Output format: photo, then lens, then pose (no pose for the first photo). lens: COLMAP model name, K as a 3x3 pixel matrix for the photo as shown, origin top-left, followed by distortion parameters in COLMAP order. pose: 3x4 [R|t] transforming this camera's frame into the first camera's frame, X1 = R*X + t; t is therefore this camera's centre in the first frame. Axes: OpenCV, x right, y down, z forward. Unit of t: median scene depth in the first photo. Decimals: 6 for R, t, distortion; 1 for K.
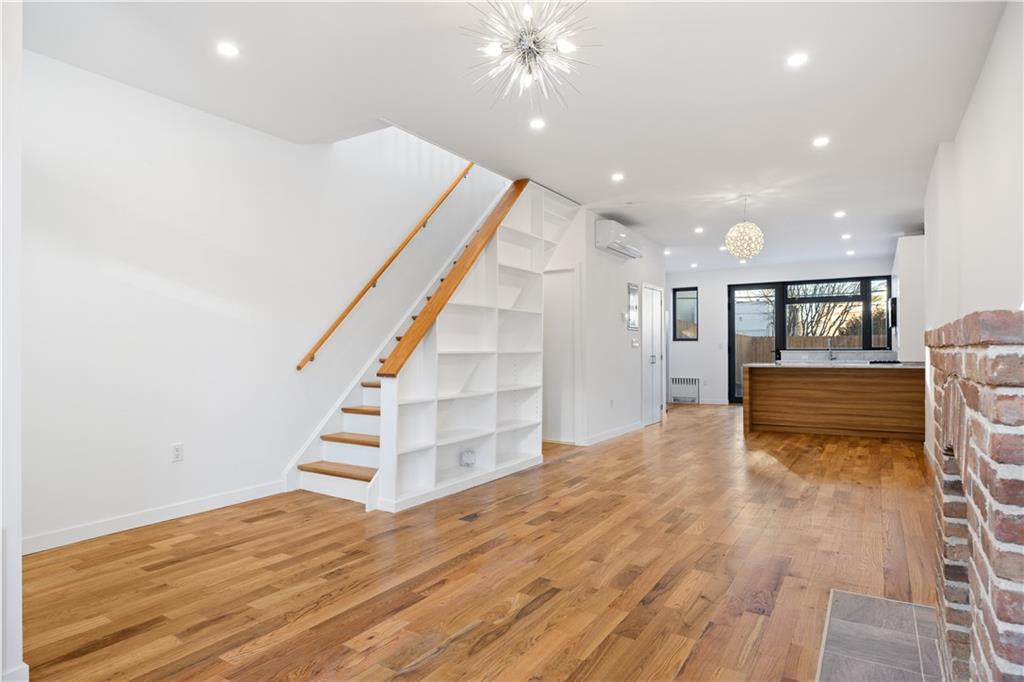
lens RADIAL K [[586.5, 0, 518.7], [0, 586.5, 347.3], [0, 0, 1]] dist [-0.000628, 0.000083]
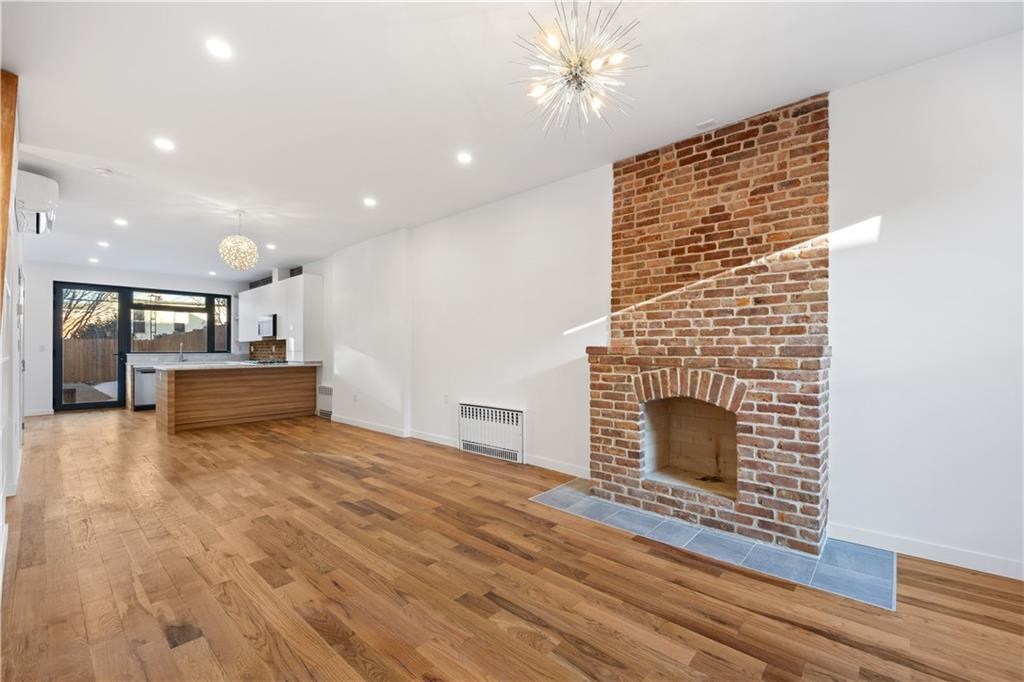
lens RADIAL K [[412.8, 0, 515.6], [0, 412.8, 349.4], [0, 0, 1]] dist [0.000708, 0.000110]
pose [[0.168965, 0.006887, 0.985598, -0.216995], [-0.005495, 0.999967, -0.006045, -0.001526], [-0.985607, -0.004394, 0.168997, 0.287916]]
